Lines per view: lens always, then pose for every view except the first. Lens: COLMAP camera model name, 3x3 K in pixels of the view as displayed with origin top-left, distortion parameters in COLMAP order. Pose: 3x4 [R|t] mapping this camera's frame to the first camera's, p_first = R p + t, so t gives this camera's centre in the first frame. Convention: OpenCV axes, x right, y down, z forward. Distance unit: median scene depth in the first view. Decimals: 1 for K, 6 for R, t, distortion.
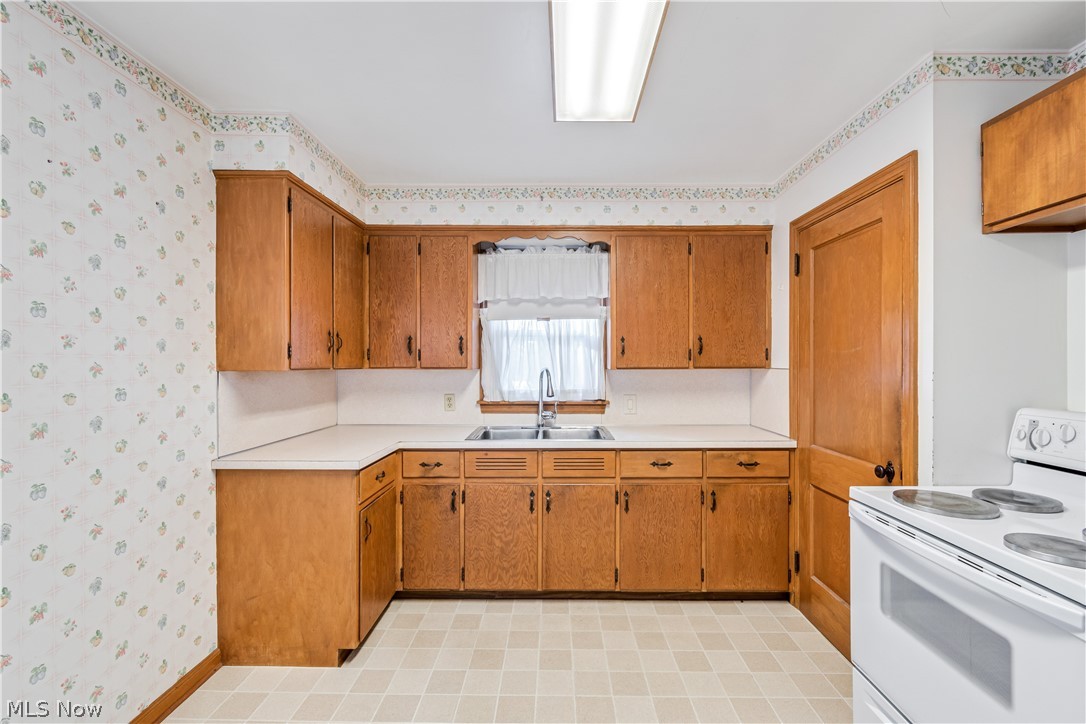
lens RADIAL K [[479.9, 0, 558.0], [0, 479.9, 363.2], [0, 0, 1]] dist [0.006870, -0.001844]
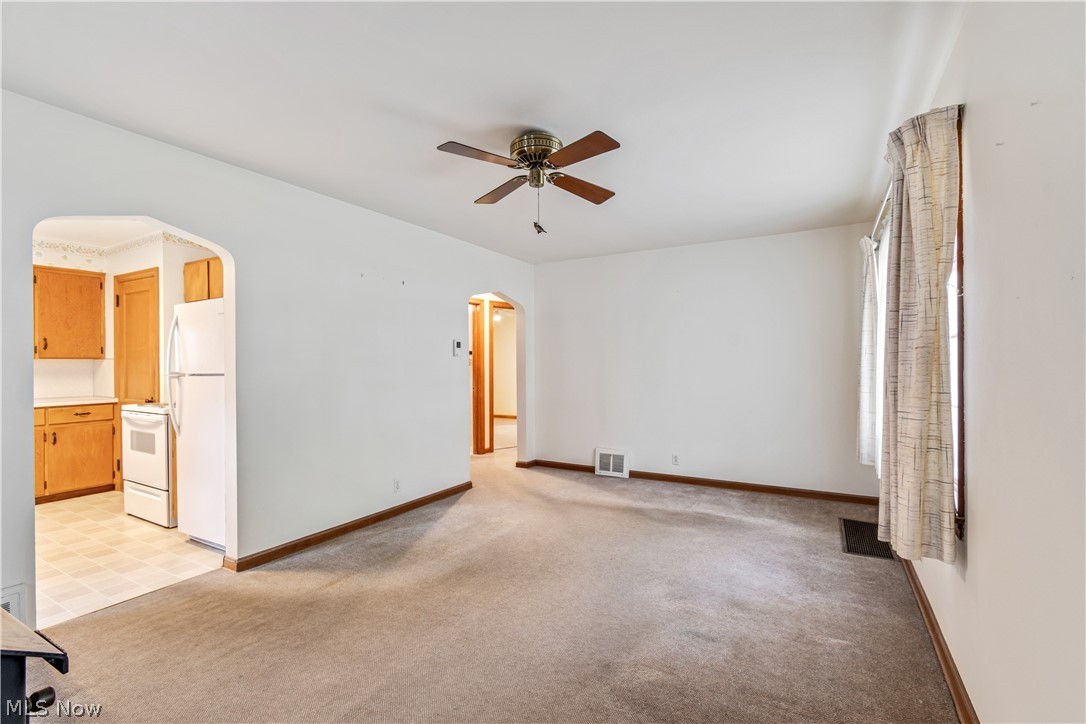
lens RADIAL K [[479.9, 0, 543.0], [0, 479.9, 362.6], [0, 0, 1]] dist [0.006870, -0.001844]
pose [[0.509809, -0.003363, 0.860281, -0.245066], [0.007317, 0.999973, -0.000427, 0.039560], [-0.860256, 0.006512, 0.509820, -1.288608]]
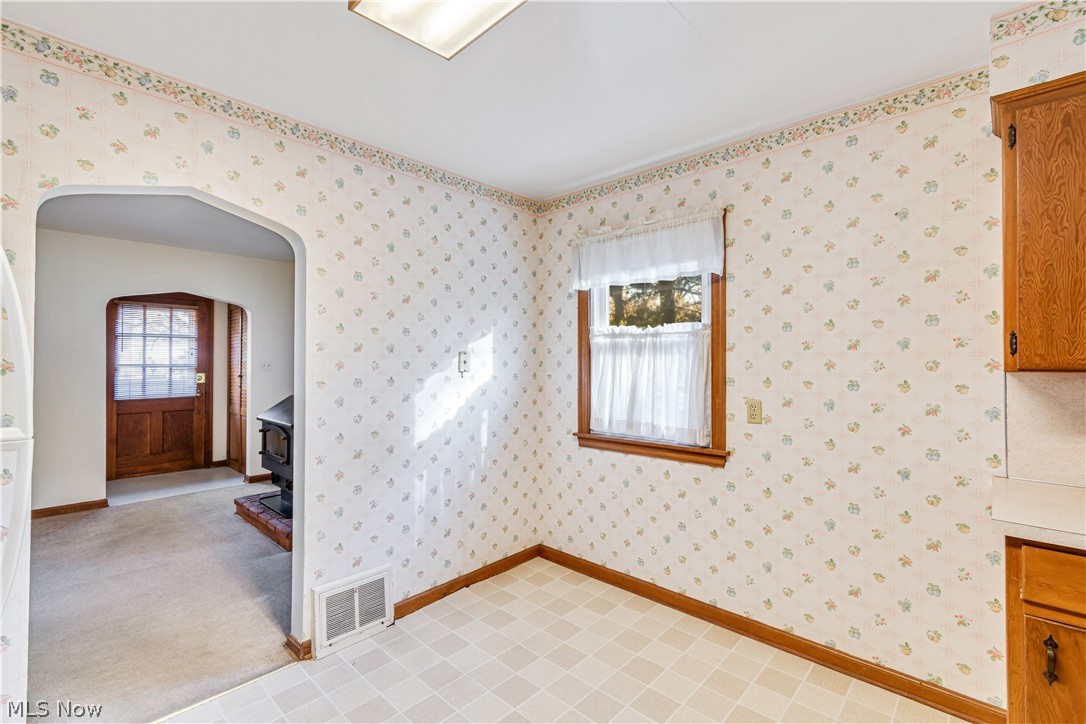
lens RADIAL K [[479.9, 0, 542.9], [0, 479.9, 357.8], [0, 0, 1]] dist [0.006870, -0.001844]
pose [[-0.687850, -0.005698, -0.725830, 0.296186], [-0.002943, 0.999983, -0.005062, 0.000930], [0.725847, -0.001346, -0.687855, 0.686559]]
